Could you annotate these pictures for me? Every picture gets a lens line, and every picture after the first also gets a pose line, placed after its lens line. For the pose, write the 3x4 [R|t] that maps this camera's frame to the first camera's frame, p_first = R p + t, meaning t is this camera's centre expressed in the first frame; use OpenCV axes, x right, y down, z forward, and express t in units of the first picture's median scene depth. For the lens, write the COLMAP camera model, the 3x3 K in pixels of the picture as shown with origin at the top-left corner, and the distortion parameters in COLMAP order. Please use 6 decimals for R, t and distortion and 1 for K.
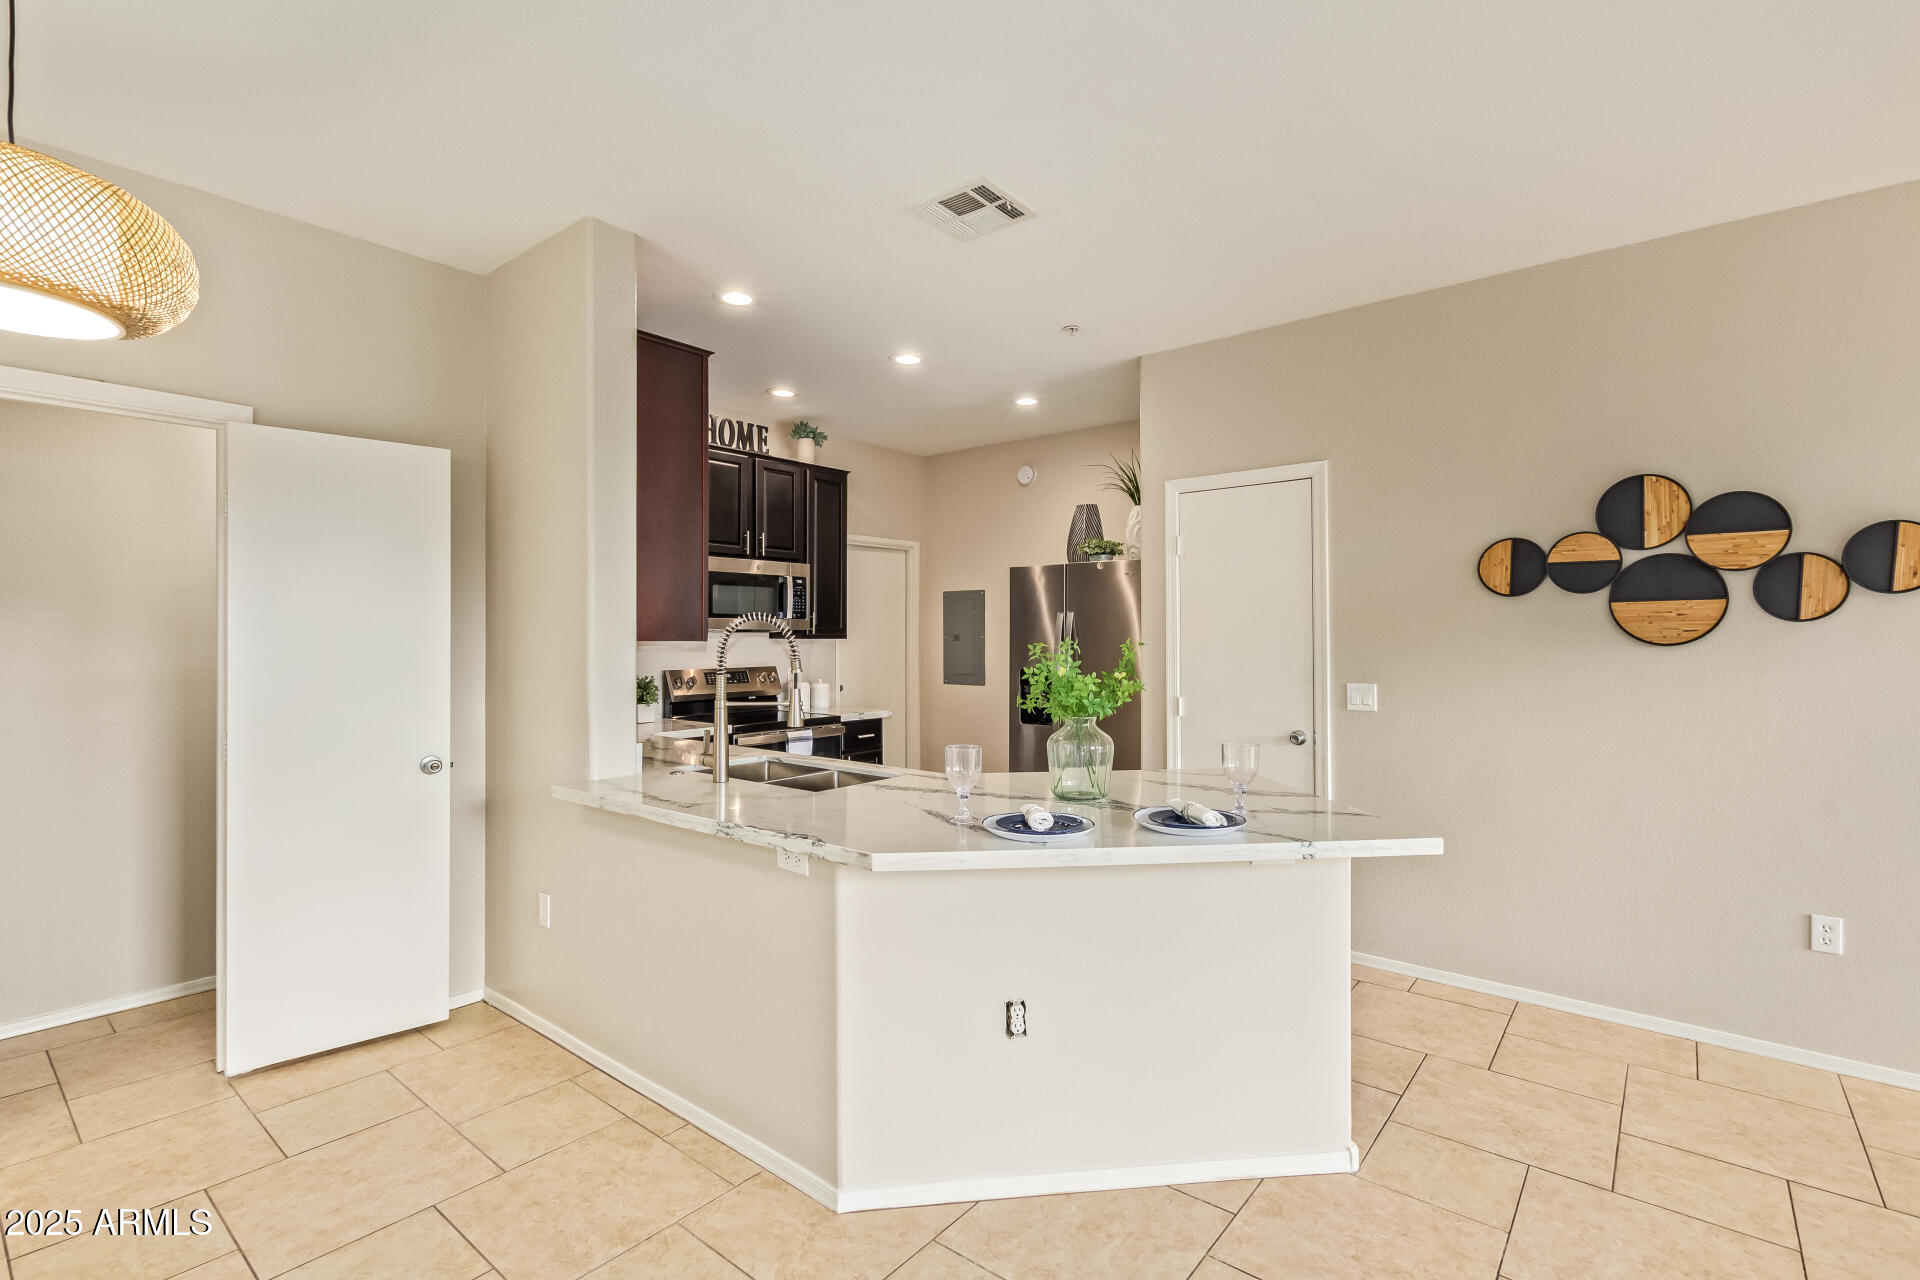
lens RADIAL K [[880.0, 0, 941.7], [0, 880.0, 658.9], [0, 0, 1]] dist [-0.013093, -0.000497]
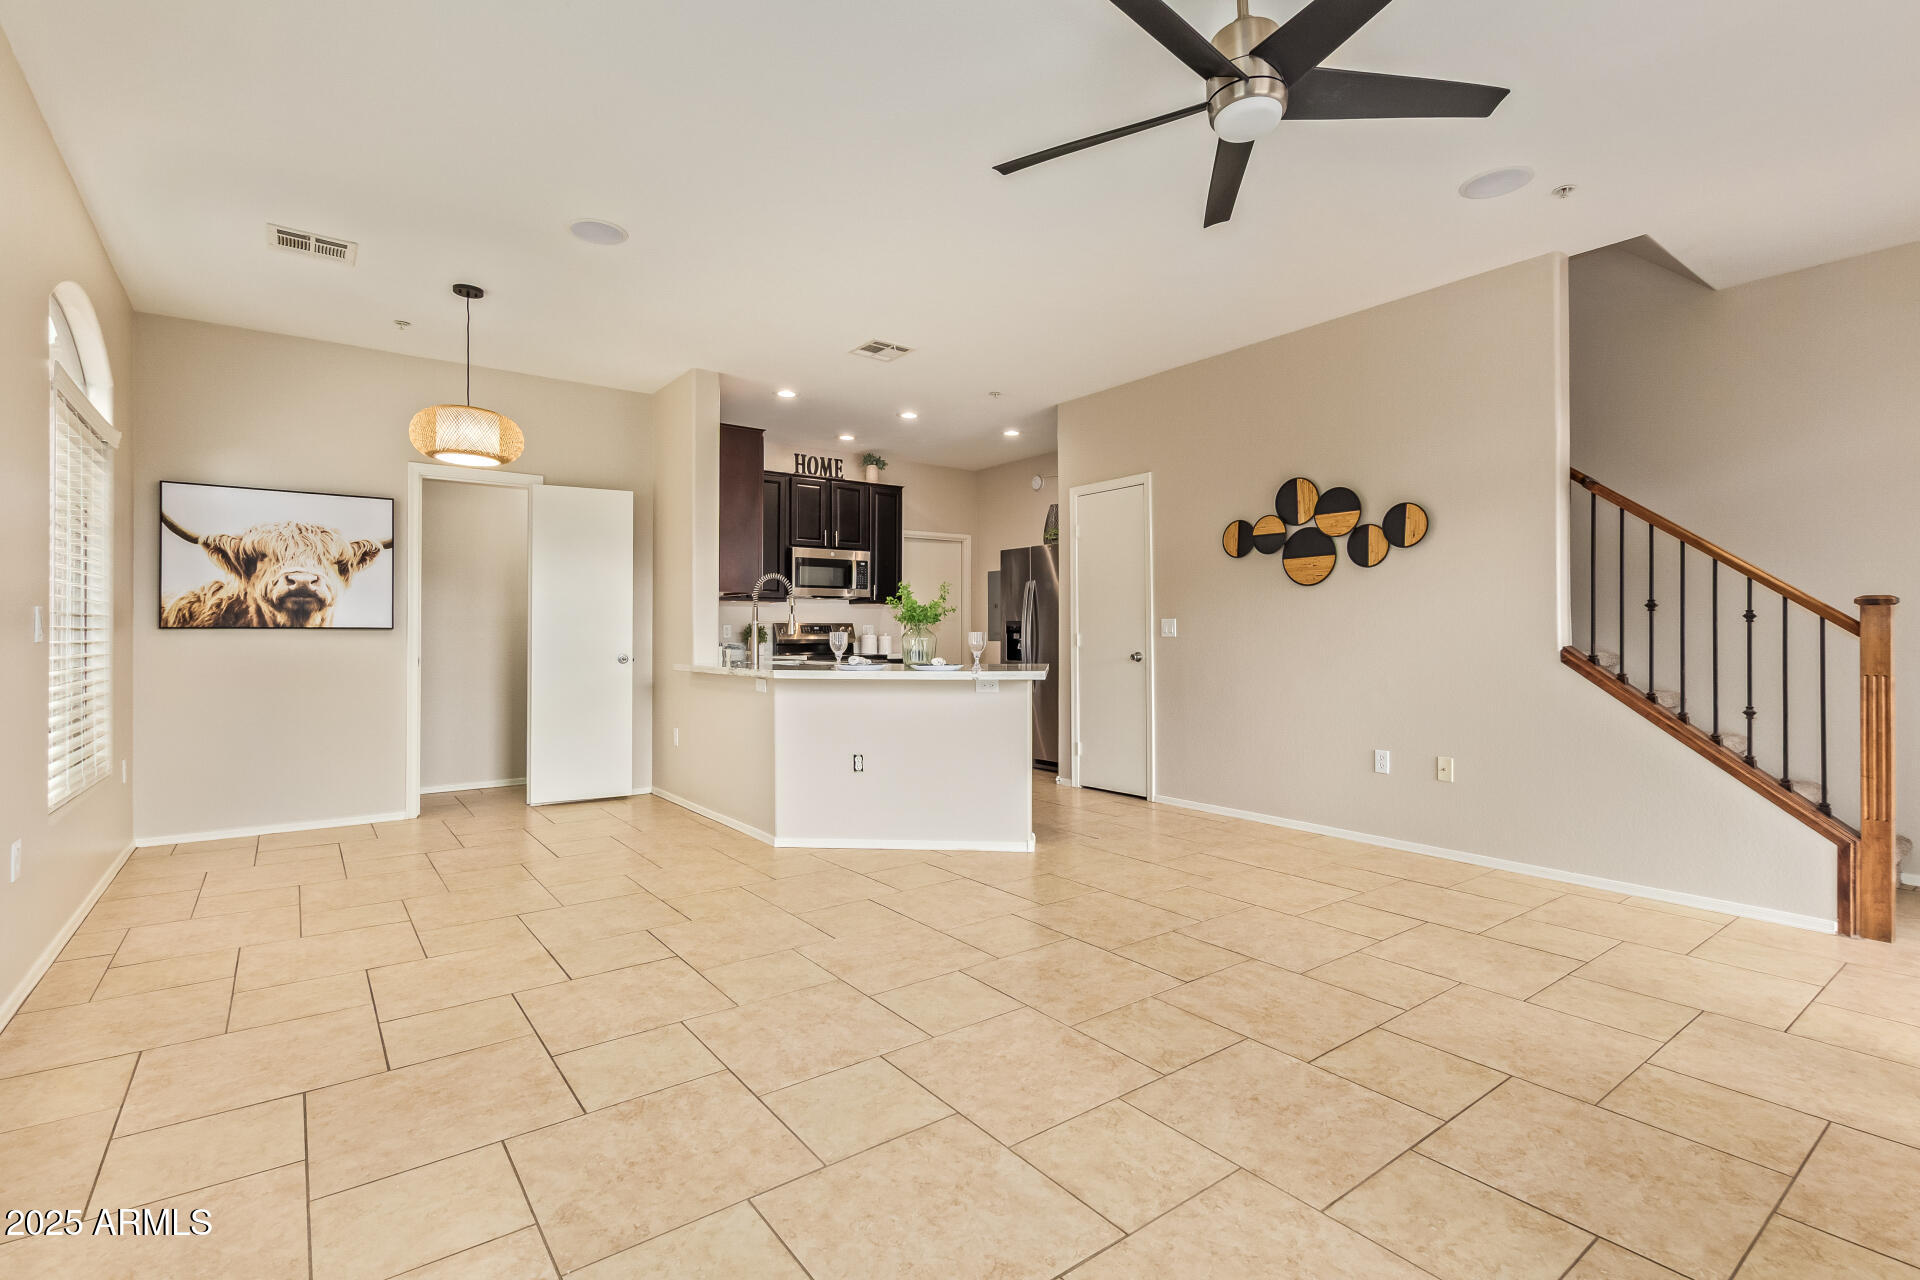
lens RADIAL K [[880.0, 0, 935.1], [0, 880.0, 676.9], [0, 0, 1]] dist [-0.013093, -0.000497]
pose [[0.968933, 0.010721, -0.247093, 0.471945], [-0.004700, 0.999678, 0.024945, 0.094019], [0.247281, -0.023008, 0.968671, -0.590902]]
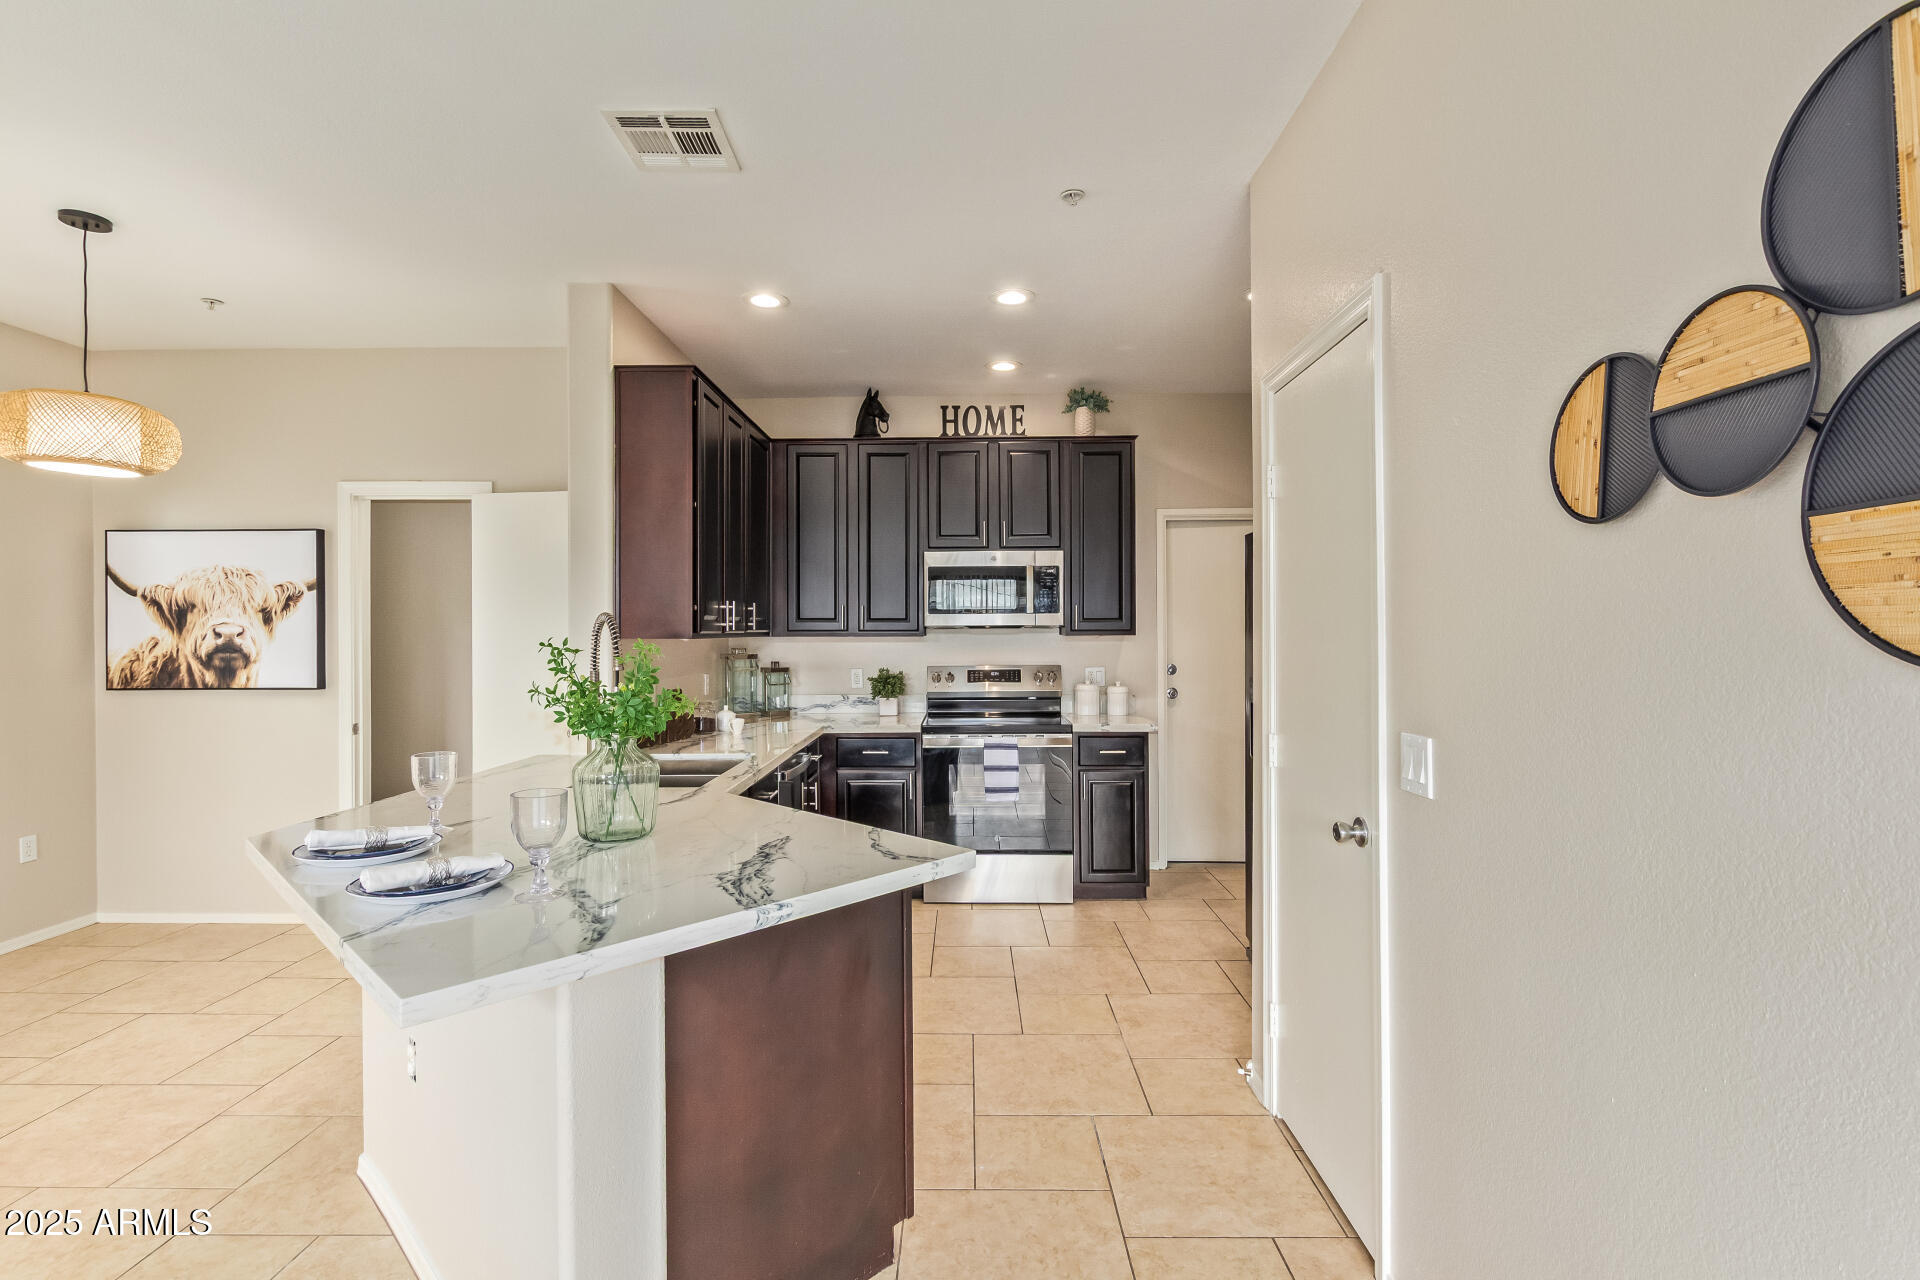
lens RADIAL K [[880.0, 0, 958.6], [0, 880.0, 660.8], [0, 0, 1]] dist [-0.013093, -0.000497]
pose [[0.634951, 0.022904, -0.772213, 0.691931], [-0.013004, 0.999736, 0.018960, -0.018317], [0.772443, -0.001997, 0.635081, 0.526803]]
